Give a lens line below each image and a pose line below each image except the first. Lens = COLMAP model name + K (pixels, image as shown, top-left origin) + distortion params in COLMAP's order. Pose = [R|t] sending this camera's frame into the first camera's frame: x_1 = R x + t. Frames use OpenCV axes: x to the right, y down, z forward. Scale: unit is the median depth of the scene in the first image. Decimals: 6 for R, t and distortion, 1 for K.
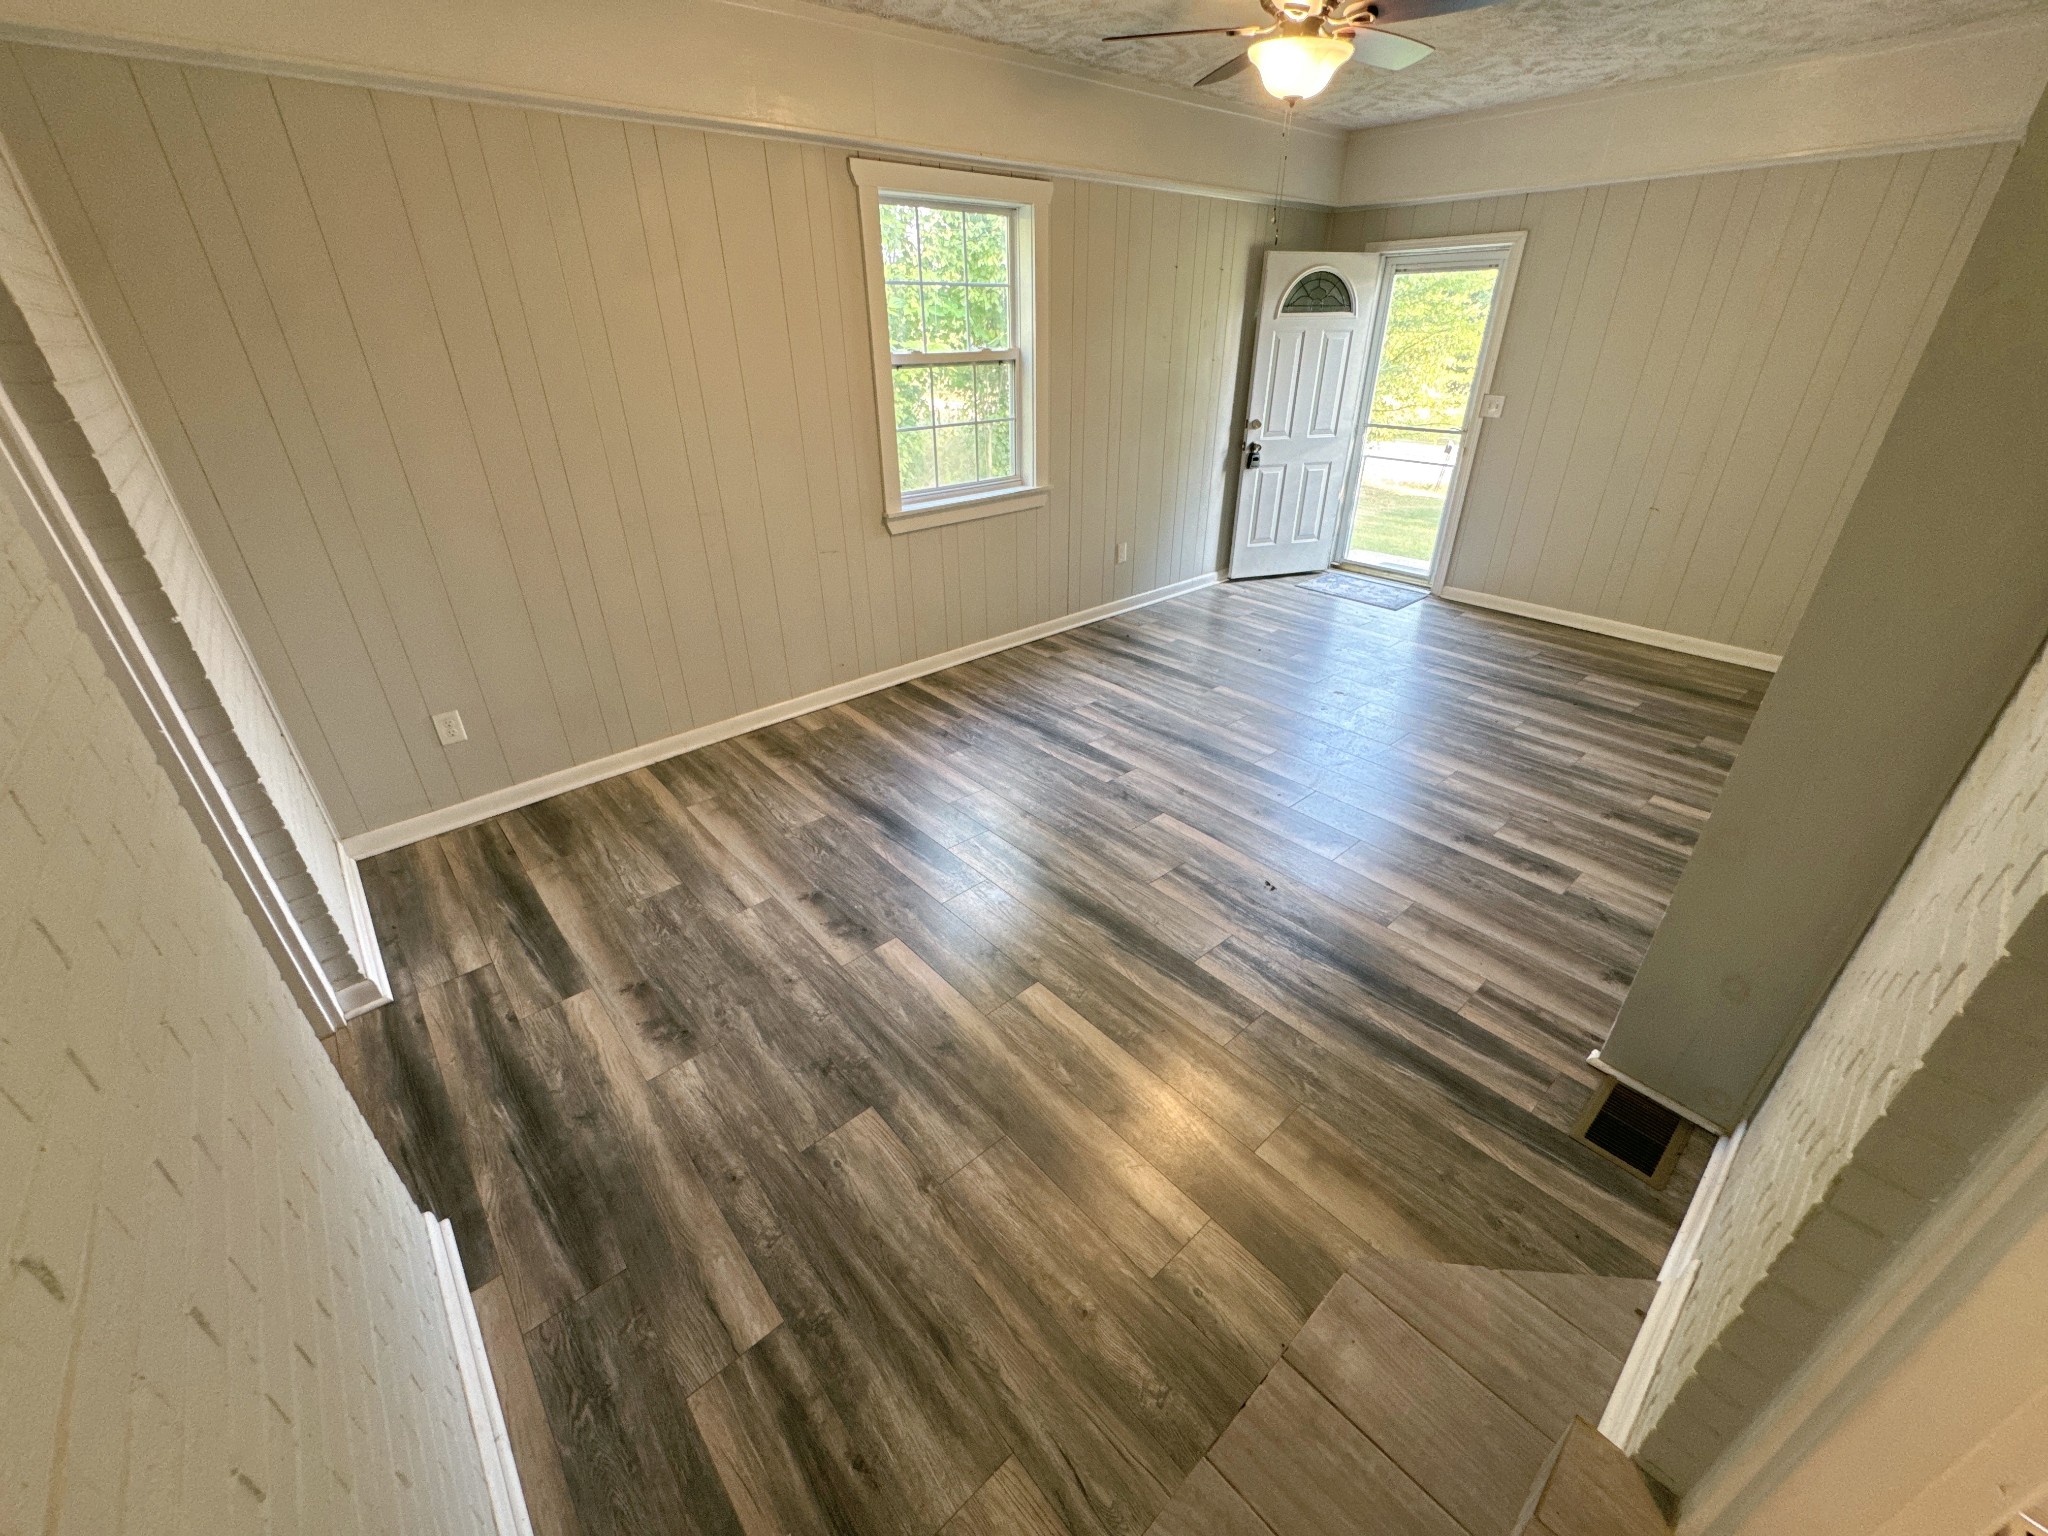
lens RADIAL K [[819.8, 0, 1025.0], [0, 819.8, 769.0], [0, 0, 1]] dist [-0.003463, 0.000512]
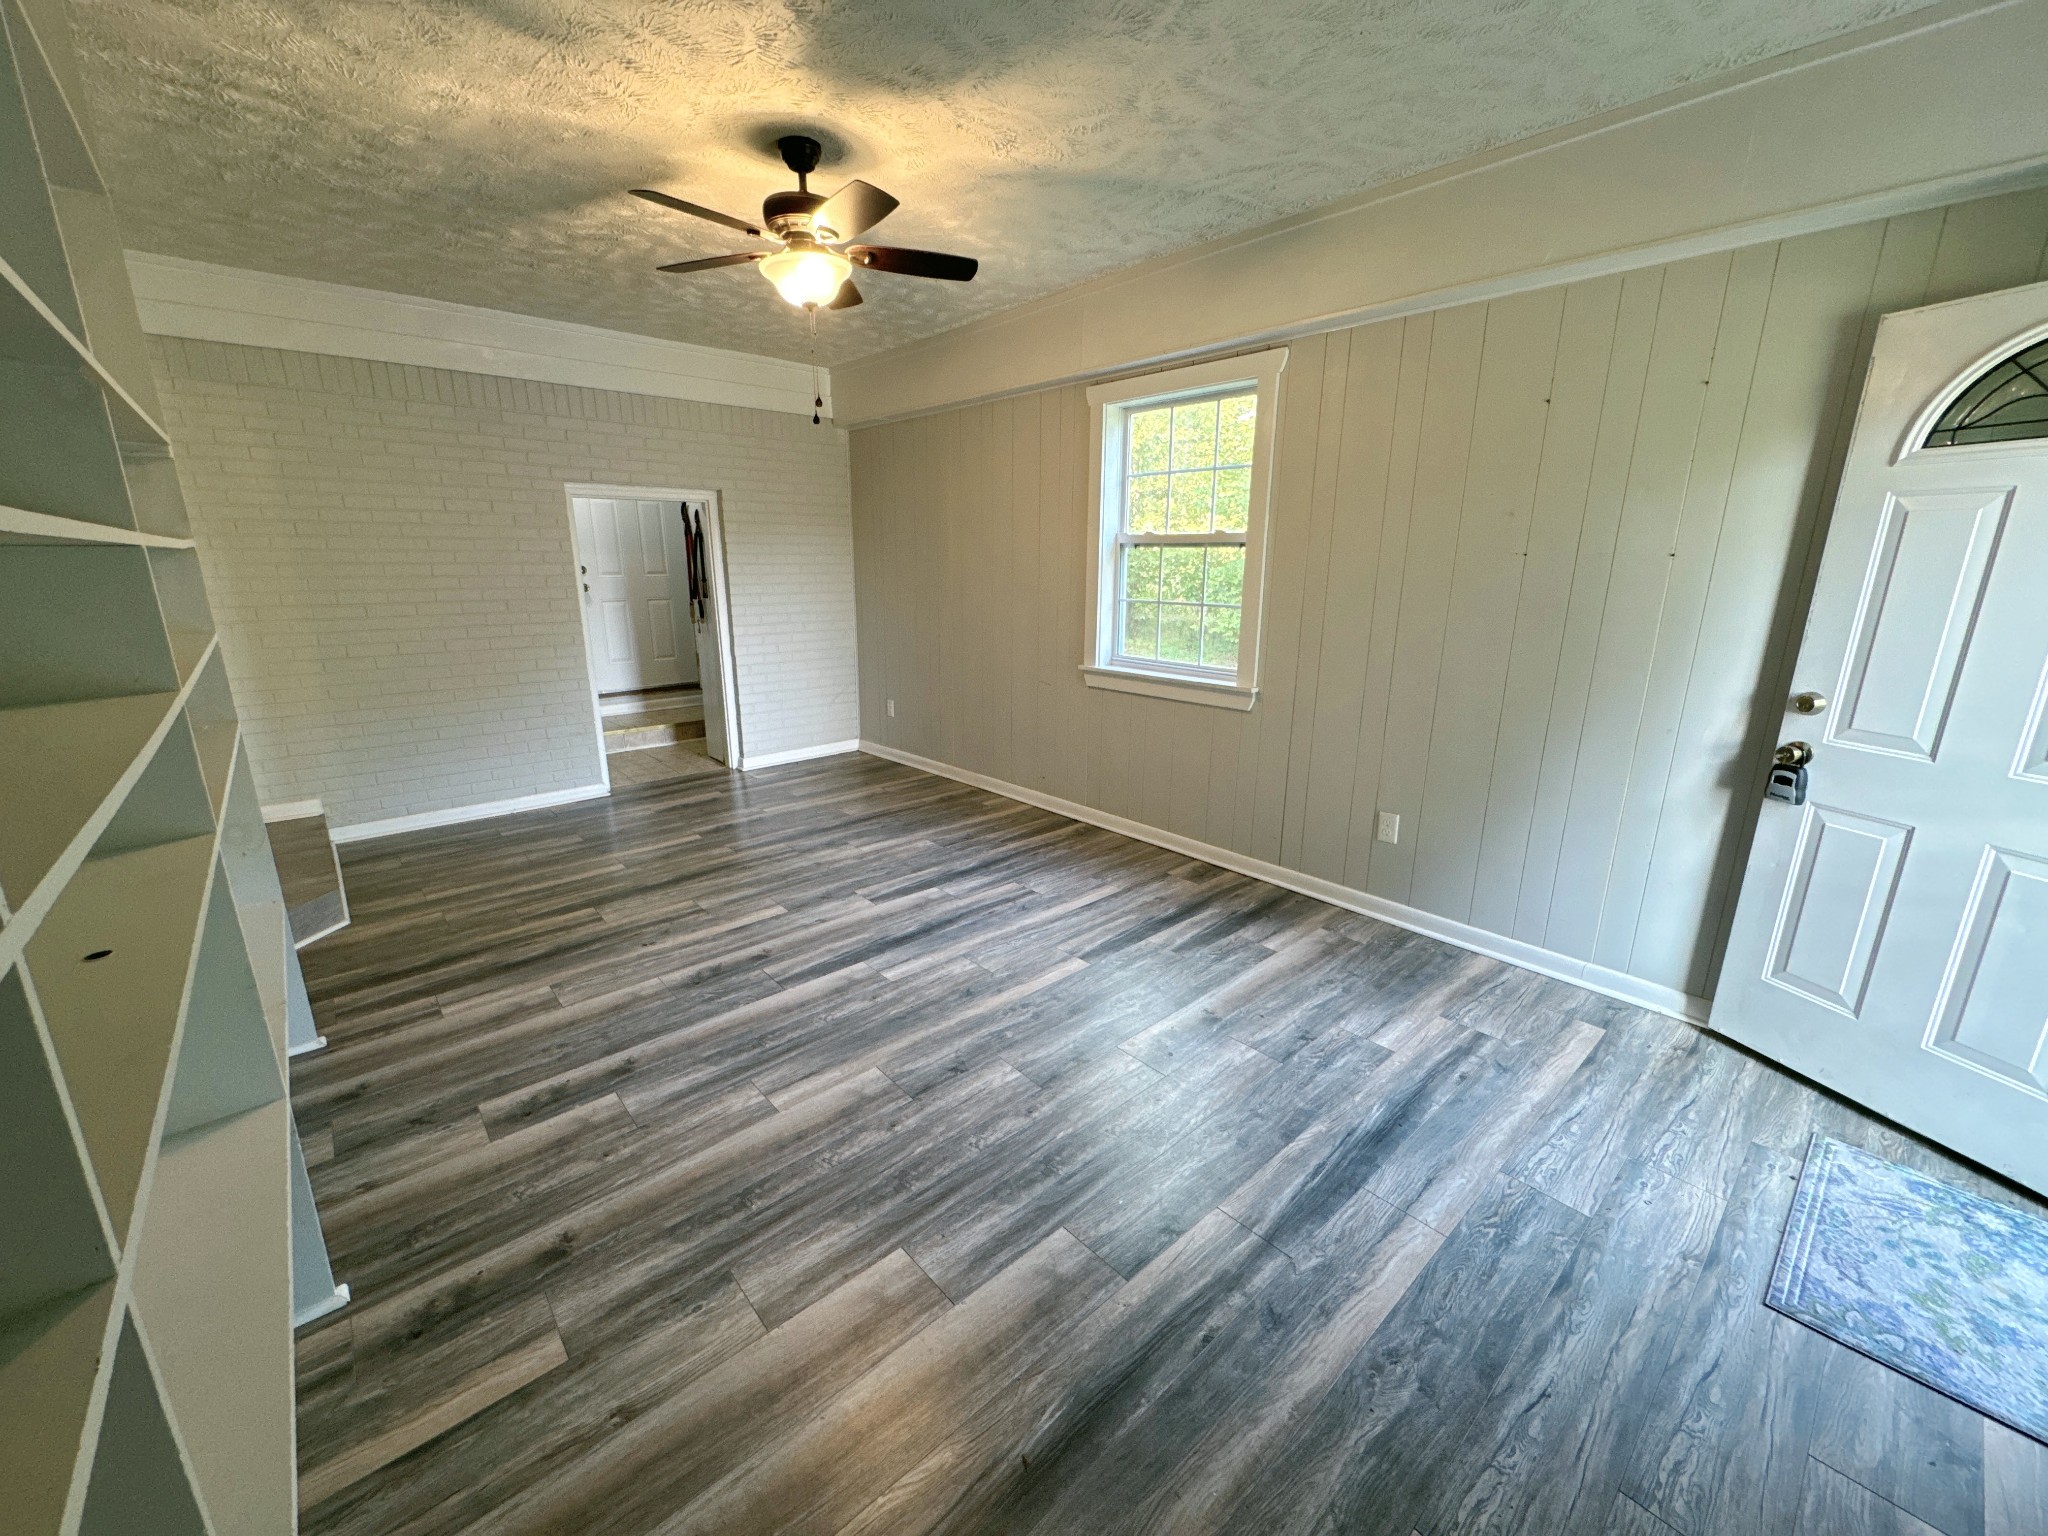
lens RADIAL K [[819.8, 0, 1019.0], [0, 819.8, 768.4], [0, 0, 1]] dist [-0.003463, 0.000512]
pose [[0.001269, 0.263679, -0.964610, 1.205234], [-0.481870, 0.845394, 0.230457, -0.519690], [0.876242, 0.464524, 0.128132, 1.074077]]
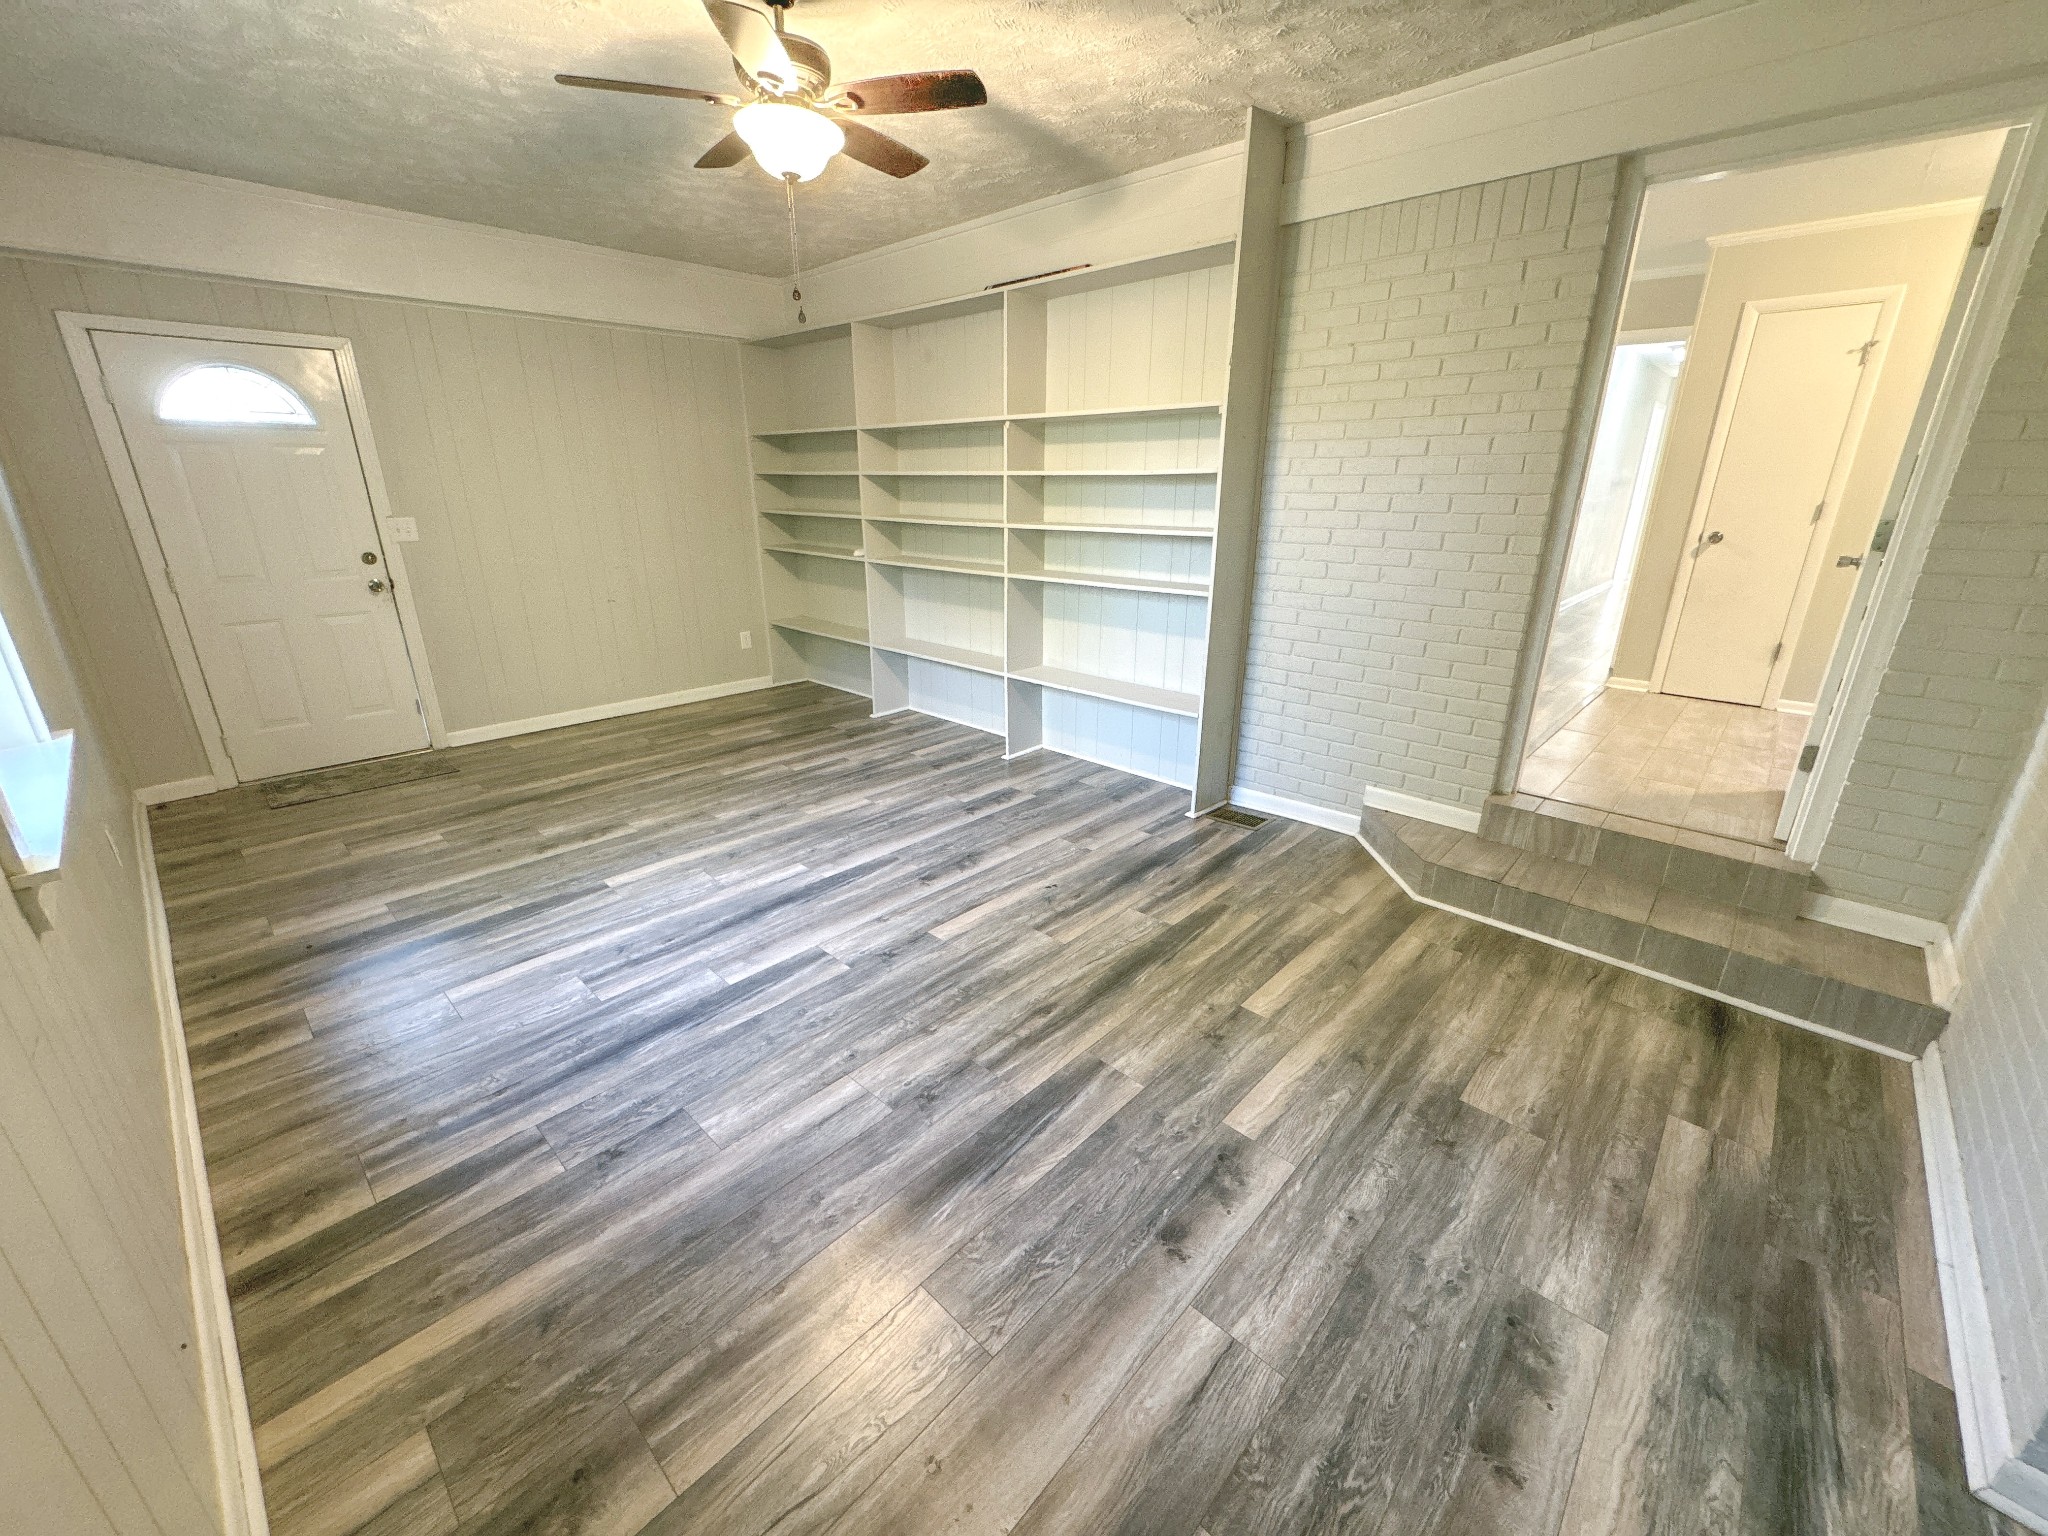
lens RADIAL K [[819.8, 0, 1024.2], [0, 819.8, 769.8], [0, 0, 1]] dist [-0.003463, 0.000512]
pose [[-0.101933, -0.322342, 0.941119, -0.627911], [0.477298, 0.814195, 0.330566, -0.337513], [-0.872809, 0.482890, 0.070860, 0.789387]]
